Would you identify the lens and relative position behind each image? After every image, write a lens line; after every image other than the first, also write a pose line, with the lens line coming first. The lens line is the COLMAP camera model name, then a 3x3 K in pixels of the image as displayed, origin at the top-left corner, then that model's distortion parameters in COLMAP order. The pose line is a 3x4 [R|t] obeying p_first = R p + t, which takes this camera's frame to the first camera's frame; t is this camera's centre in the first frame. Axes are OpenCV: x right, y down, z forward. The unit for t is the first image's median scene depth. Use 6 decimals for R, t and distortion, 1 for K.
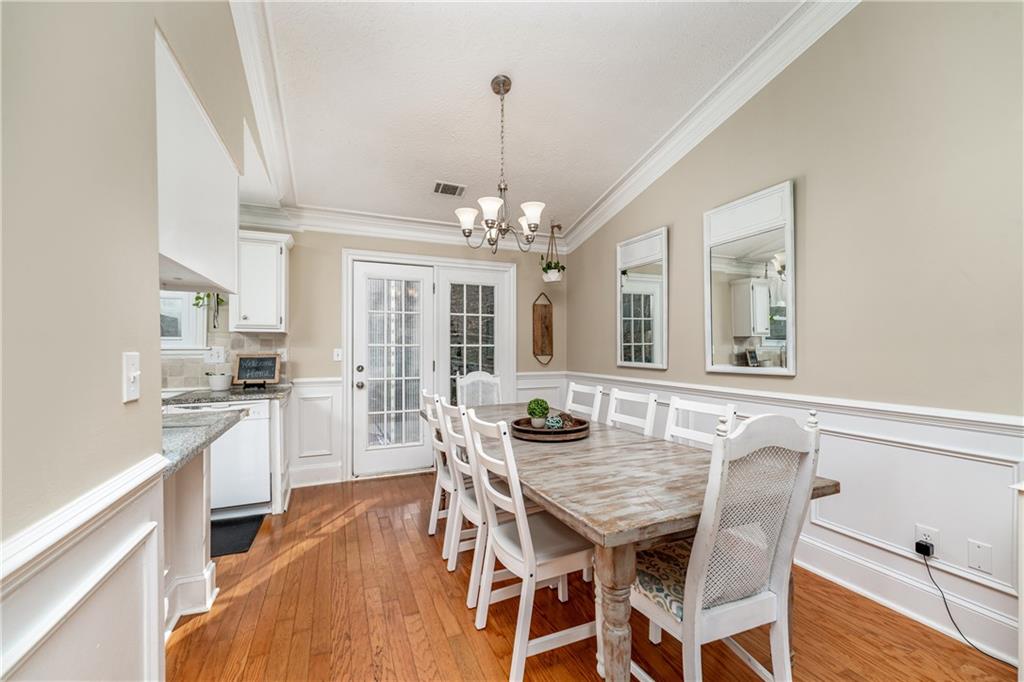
lens RADIAL K [[418.2, 0, 512.9], [0, 418.2, 347.5], [0, 0, 1]] dist [0.002305, -0.001698]
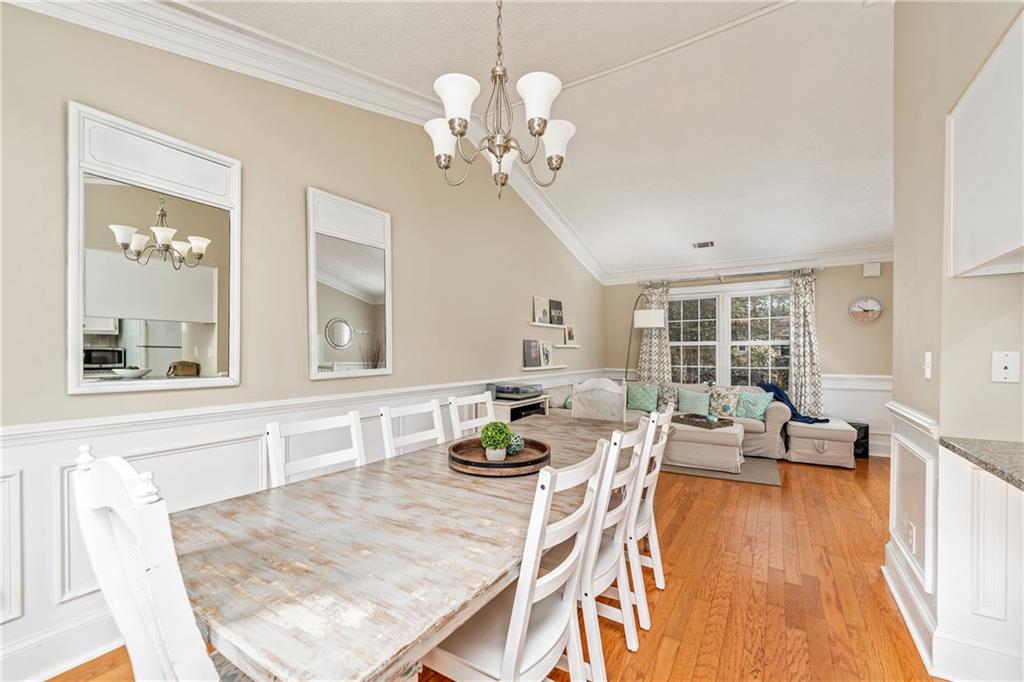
lens RADIAL K [[418.2, 0, 514.4], [0, 418.2, 356.6], [0, 0, 1]] dist [0.002305, -0.001698]
pose [[-0.566787, -0.007099, 0.823833, -0.373172], [0.000024, 0.999963, 0.008633, 0.003798], [-0.823864, 0.004913, -0.566766, 0.940627]]
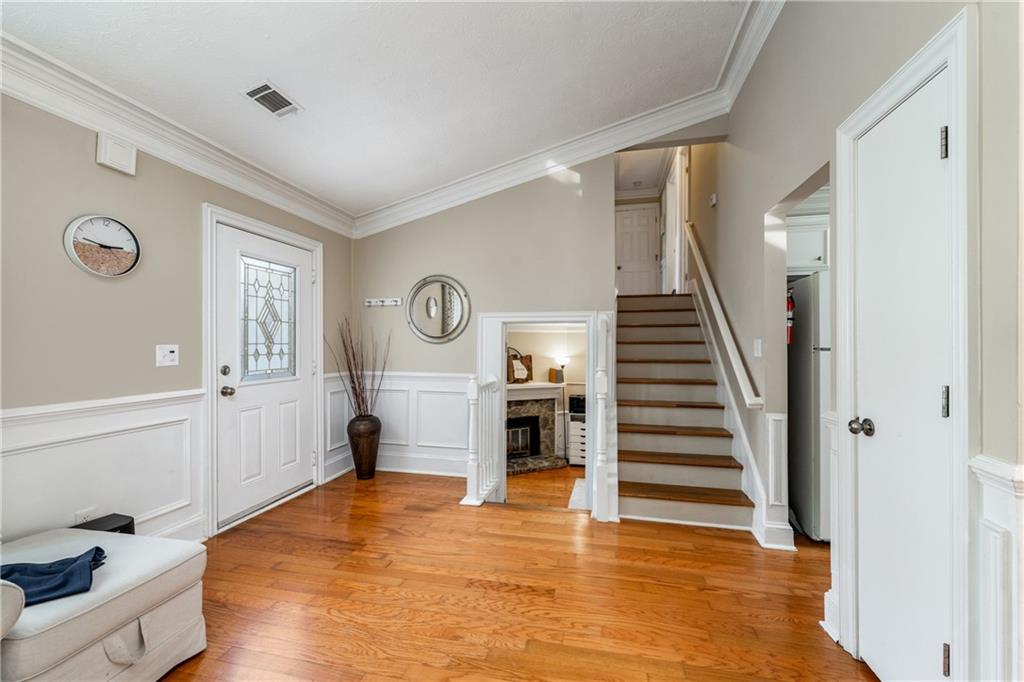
lens RADIAL K [[418.2, 0, 515.8], [0, 418.2, 346.2], [0, 0, 1]] dist [0.002305, -0.001698]
pose [[-0.591124, 0.001217, -0.806580, 0.246098], [-0.002441, 0.999992, 0.003299, -0.000196], [0.806577, 0.003919, -0.591116, -0.004075]]
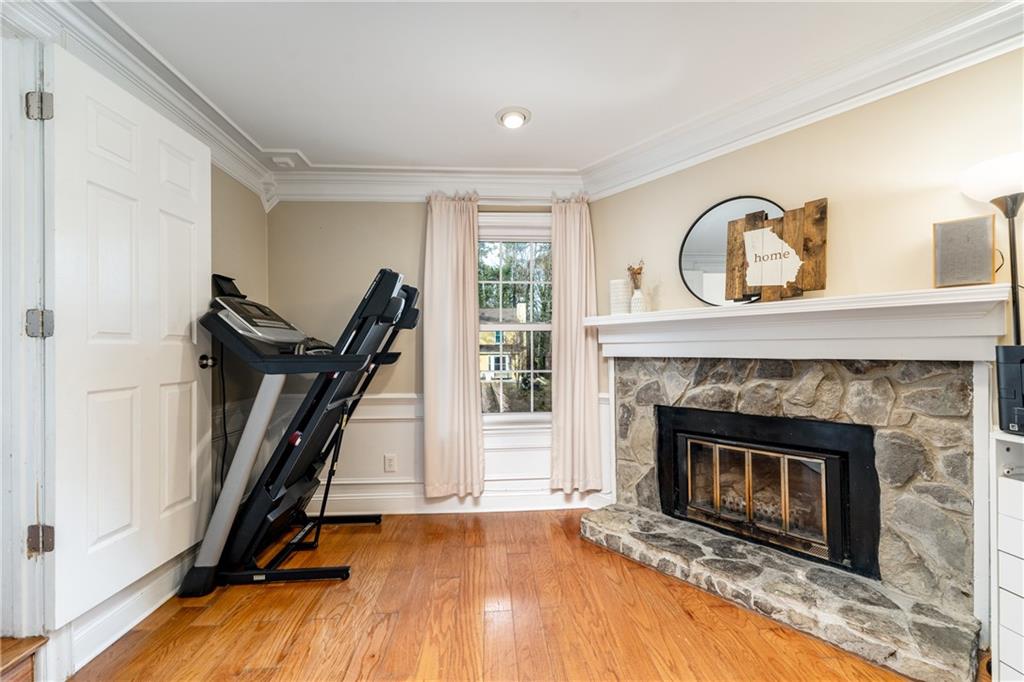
lens RADIAL K [[418.2, 0, 515.7], [0, 418.2, 352.0], [0, 0, 1]] dist [0.002305, -0.001698]
pose [[-0.943021, 0.004788, 0.332698, -1.234731], [0.006002, 0.999979, 0.002620, 0.250861], [-0.332678, 0.004467, -0.943030, -0.478227]]
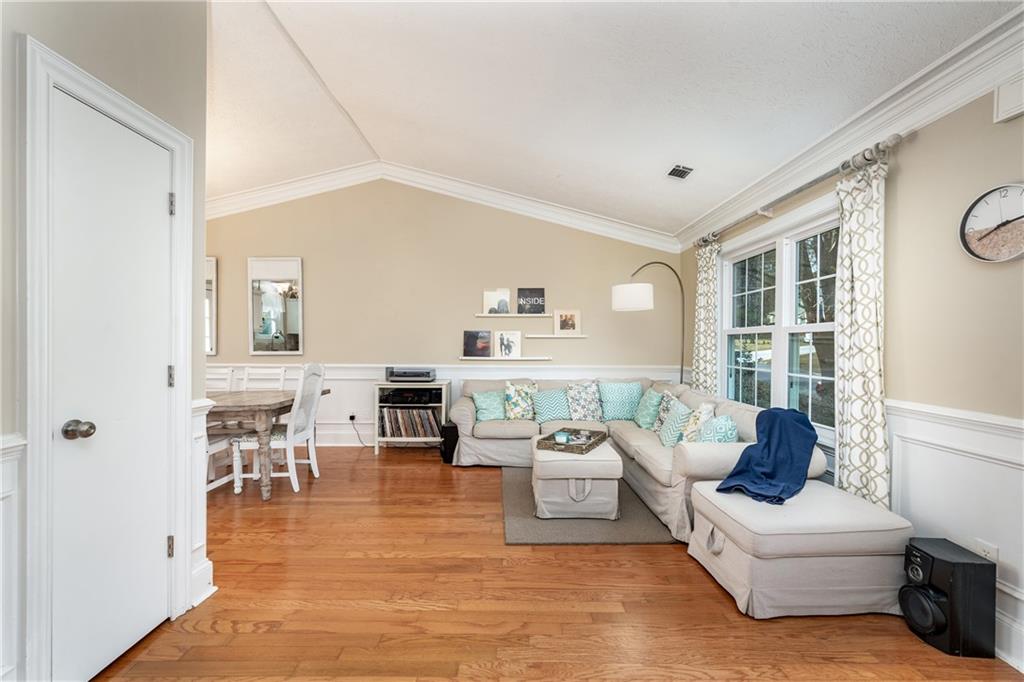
lens RADIAL K [[418.2, 0, 516.7], [0, 418.2, 344.8], [0, 0, 1]] dist [0.002305, -0.001698]
pose [[0.390262, -0.002228, 0.920701, -0.527384], [-0.007398, 0.999957, 0.005556, -0.000019], [-0.920674, -0.008980, 0.390229, -0.502064]]
